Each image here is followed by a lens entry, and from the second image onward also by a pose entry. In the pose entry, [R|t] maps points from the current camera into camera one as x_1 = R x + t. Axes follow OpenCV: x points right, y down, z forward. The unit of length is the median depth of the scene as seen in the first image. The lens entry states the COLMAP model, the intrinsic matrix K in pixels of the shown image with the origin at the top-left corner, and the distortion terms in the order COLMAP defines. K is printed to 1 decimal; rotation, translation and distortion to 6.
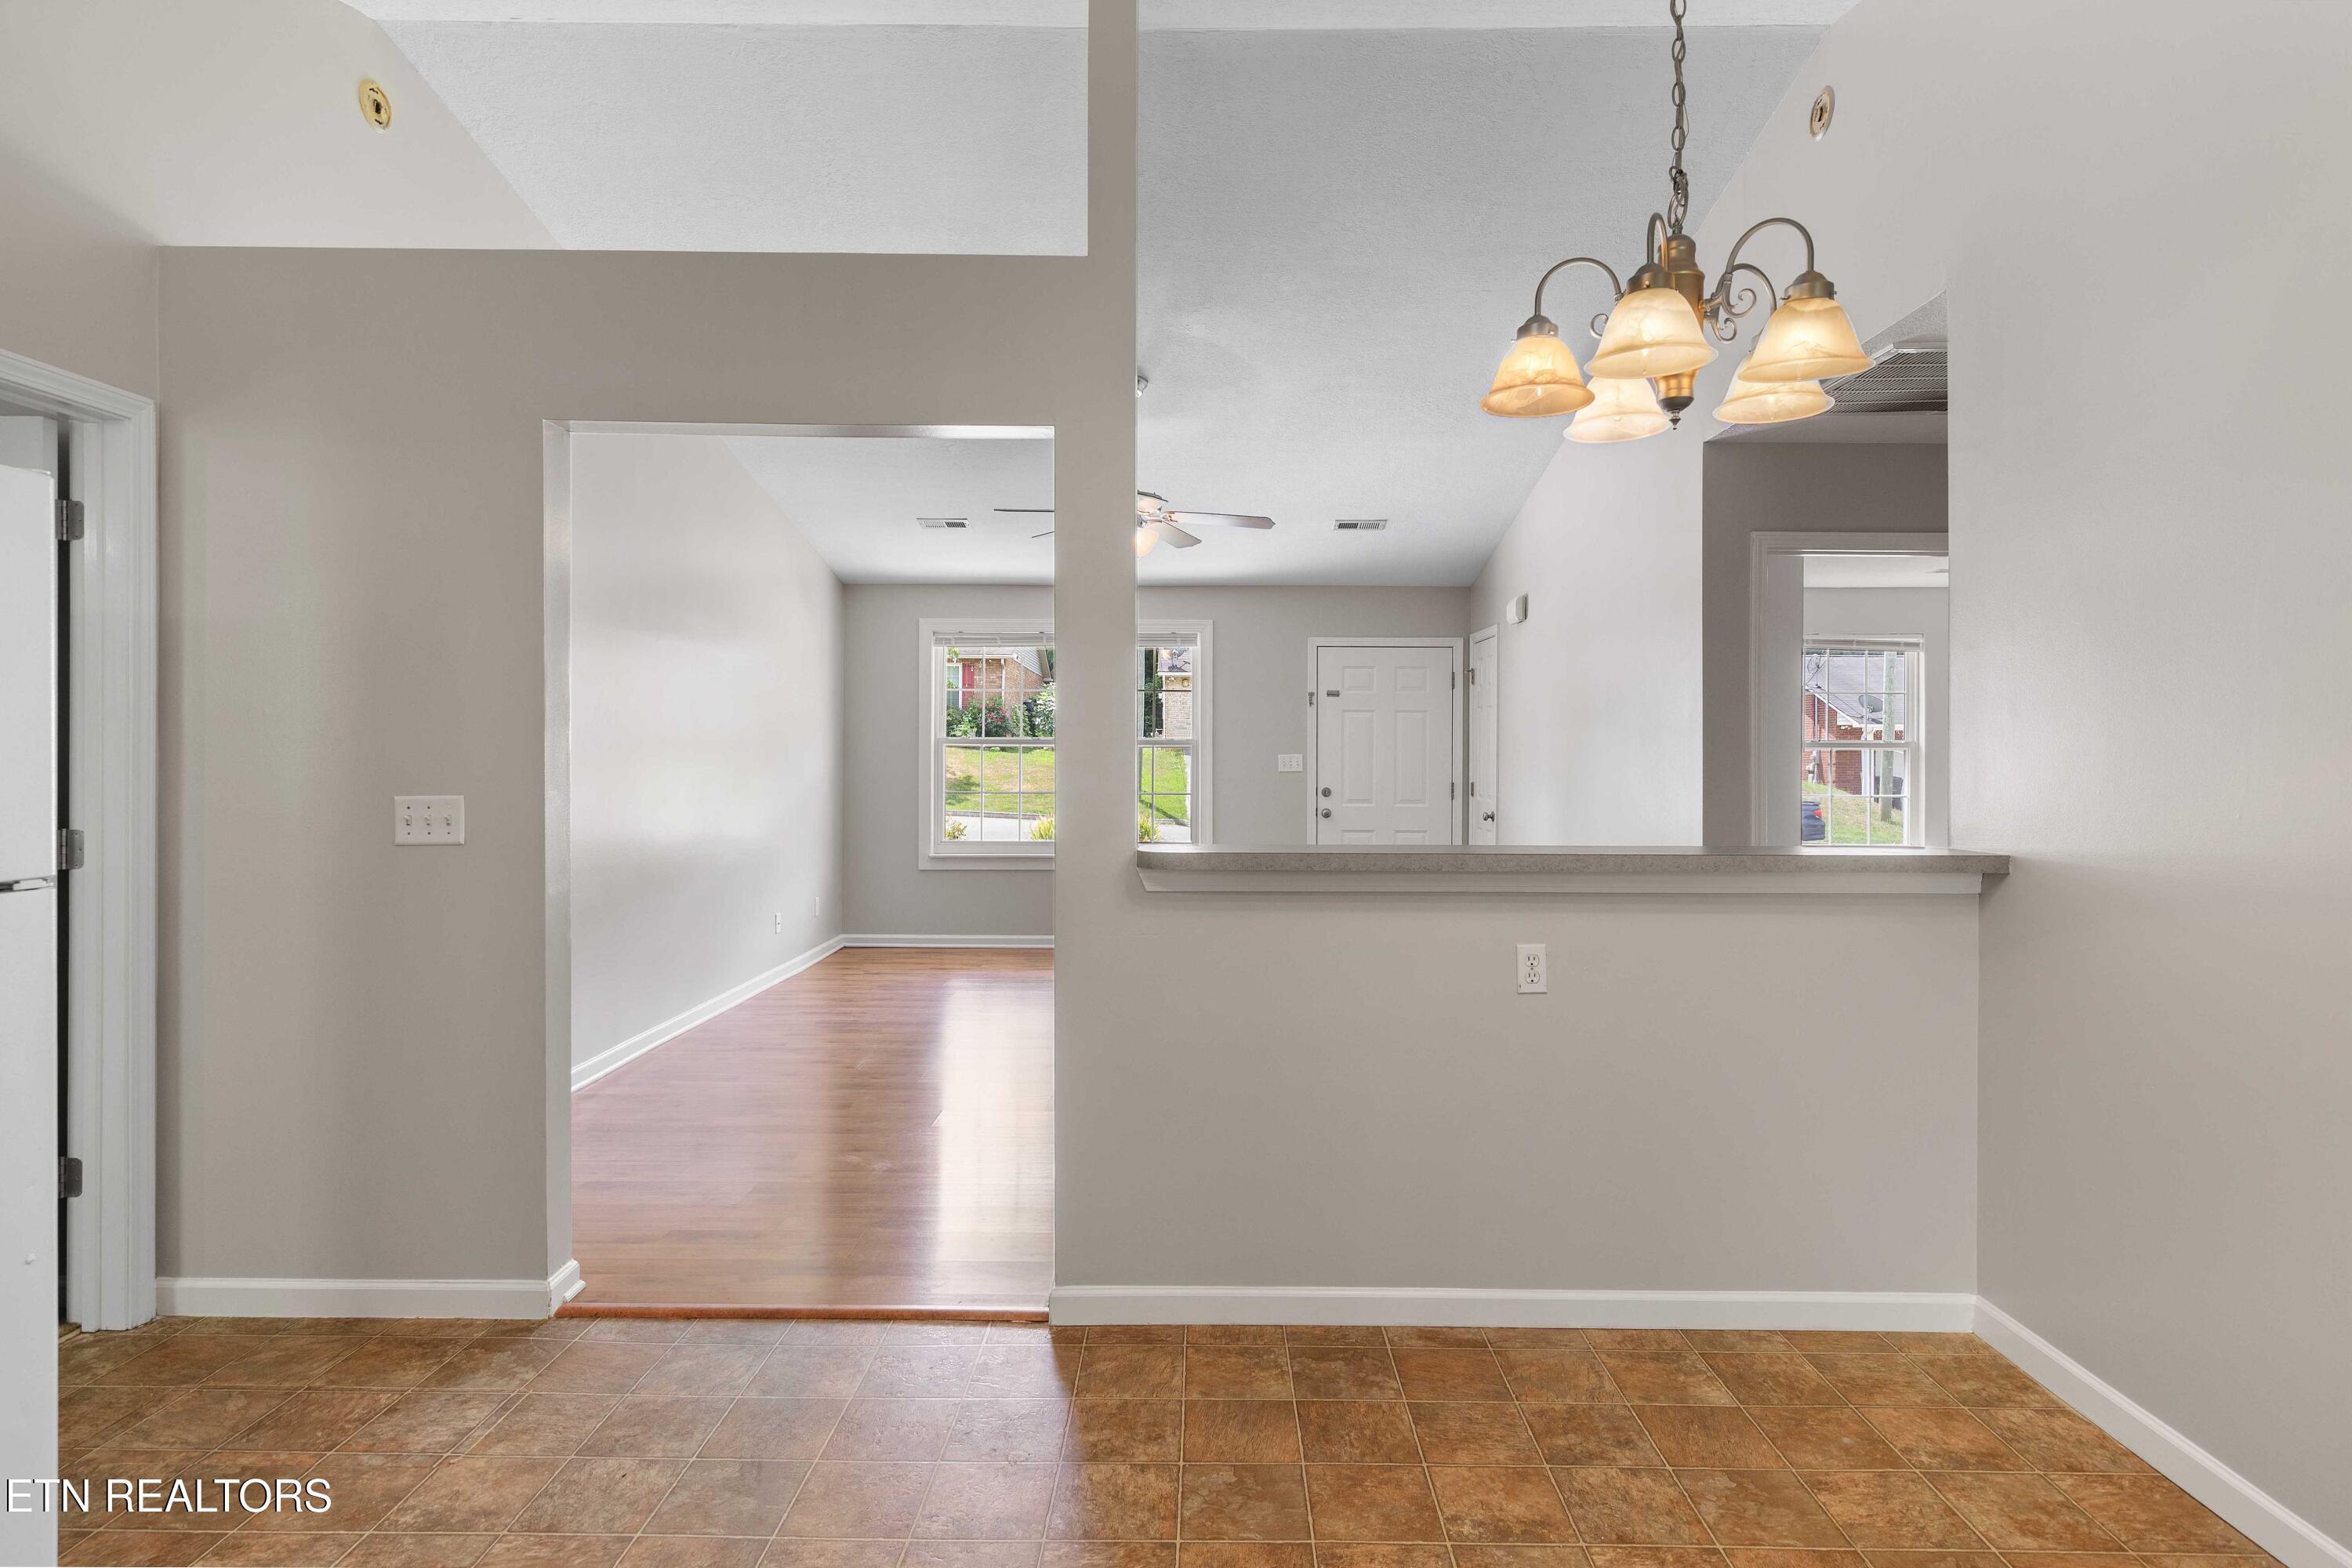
lens RADIAL K [[1235.0, 0, 1200.1], [0, 1235.0, 760.8], [0, 0, 1]] dist [0.001106, 0.000296]
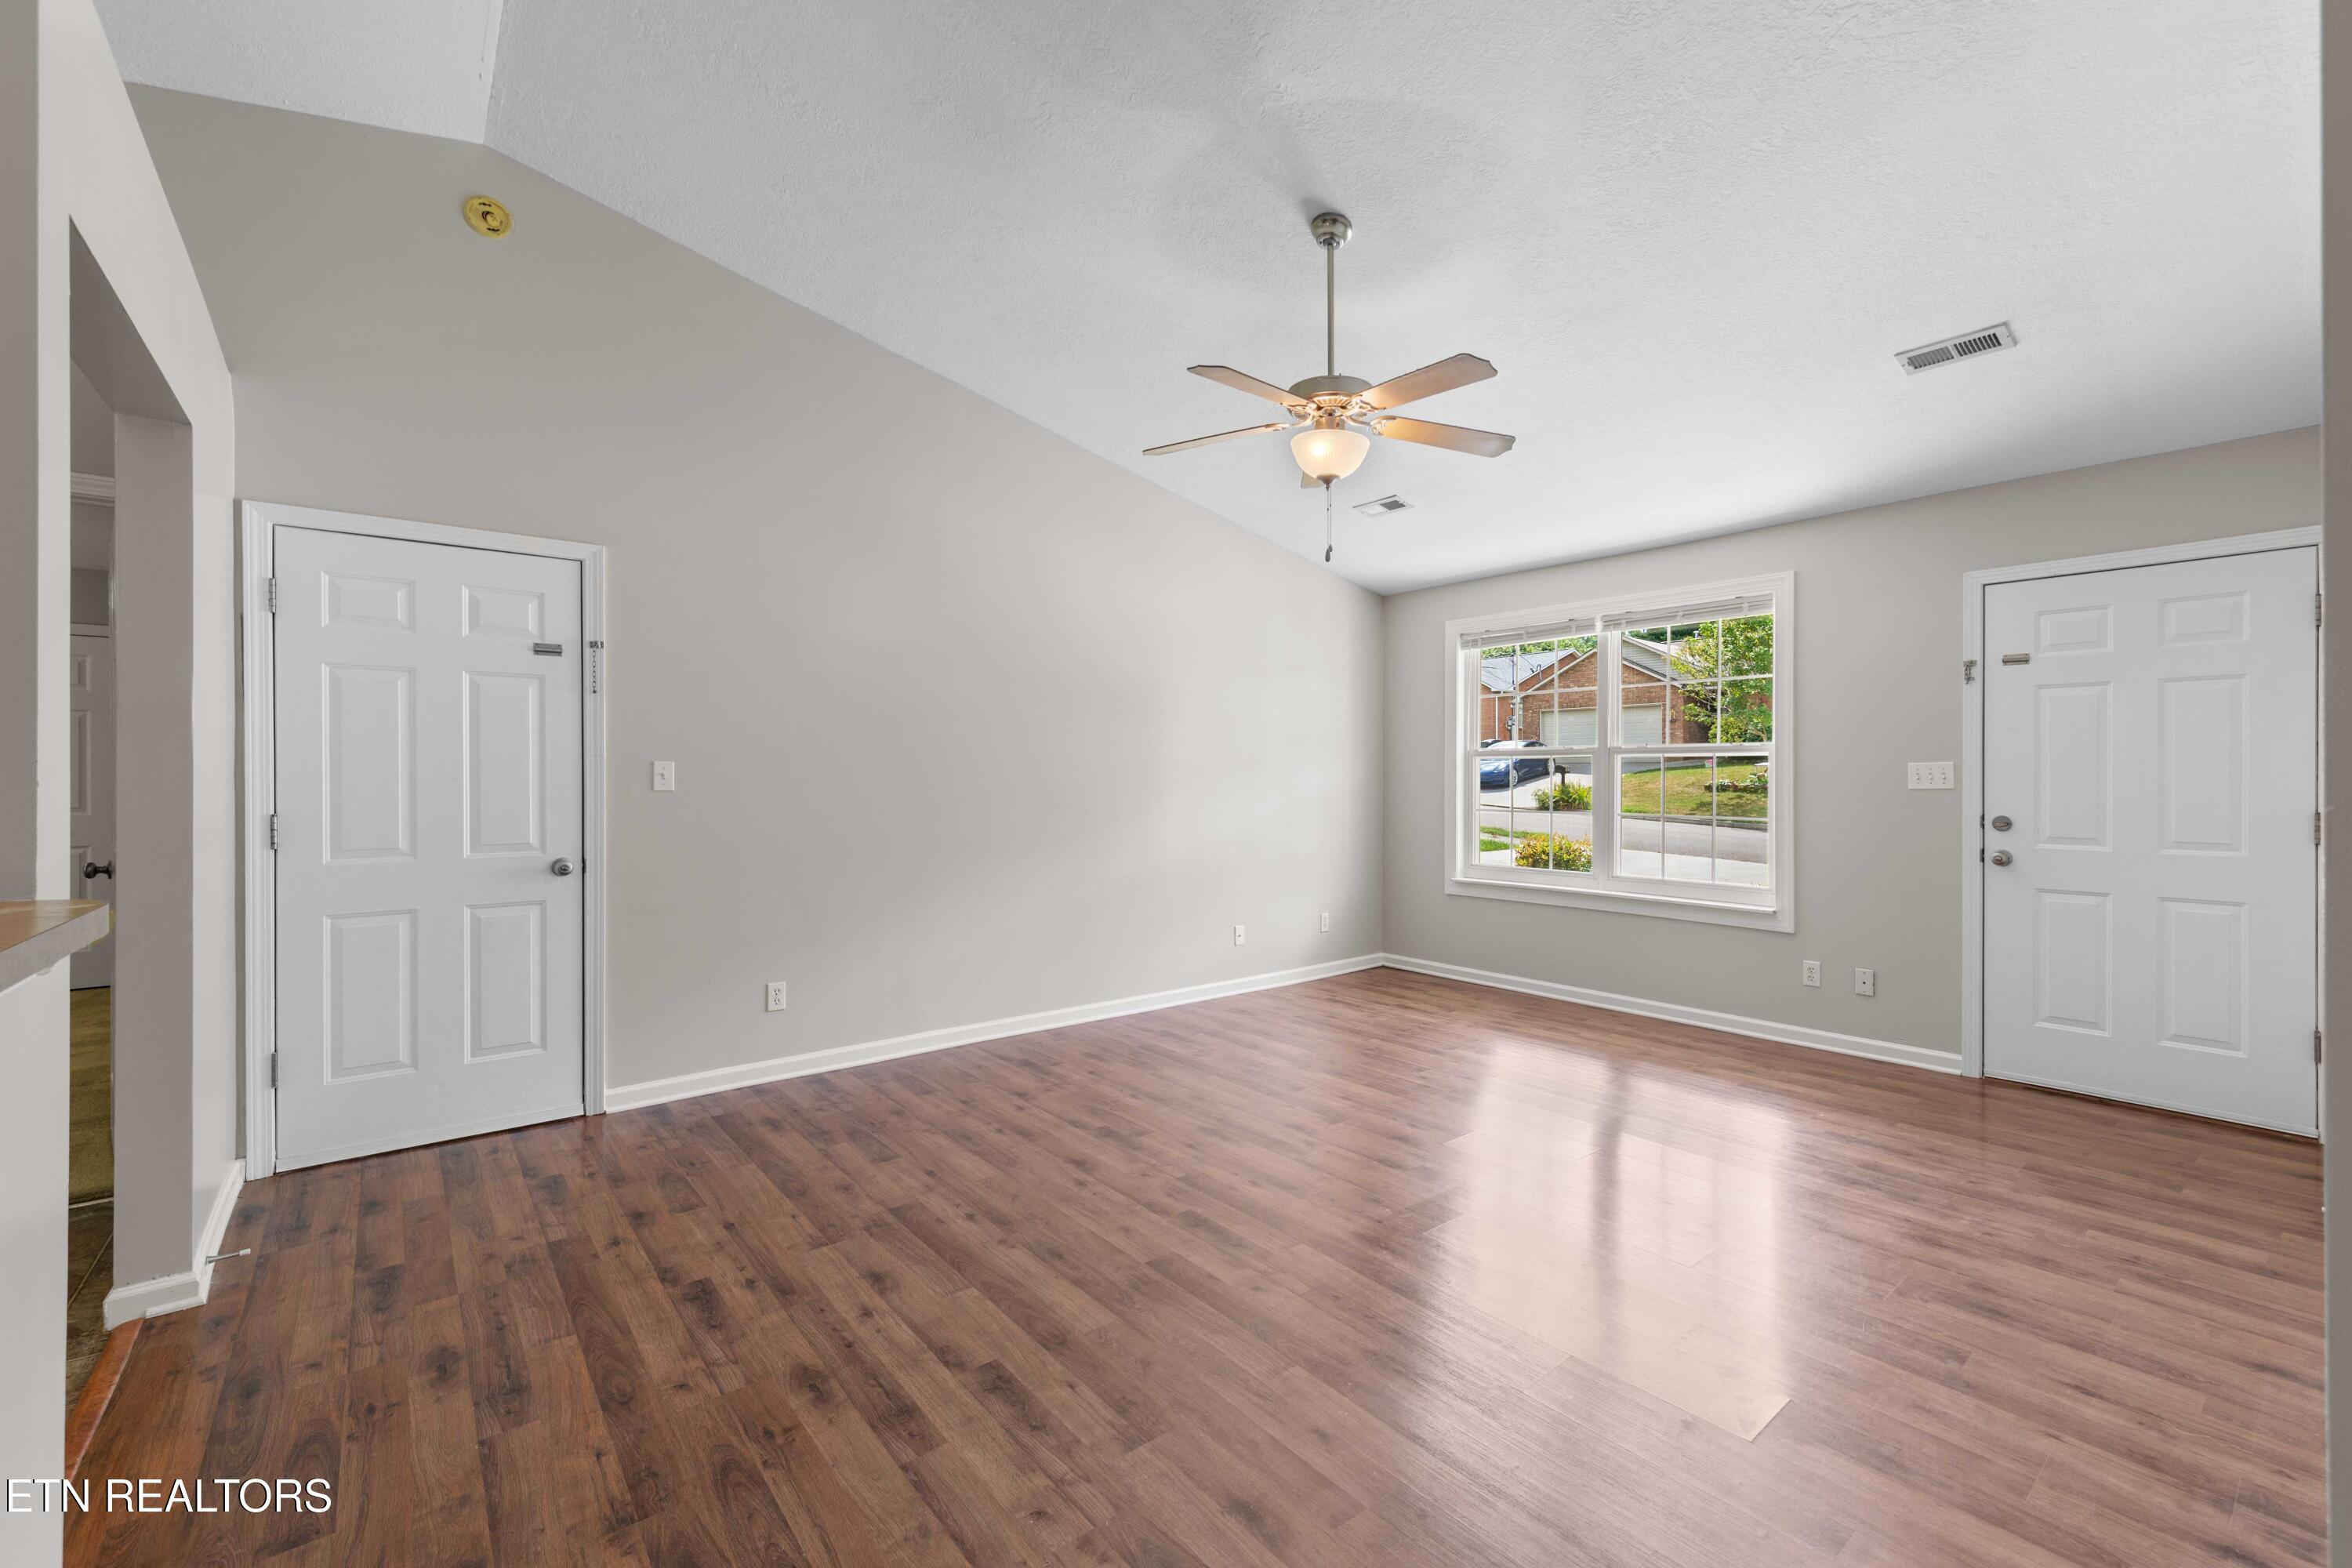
lens RADIAL K [[981.4, 0, 1224.0], [0, 981.4, 783.3], [0, 0, 1]] dist [0.008488, -0.000170]
pose [[0.649381, -0.000852, -0.760463, 0.222820], [-0.000278, 0.999999, -0.001357, 0.006587], [0.760463, 0.001093, 0.649380, 0.397488]]
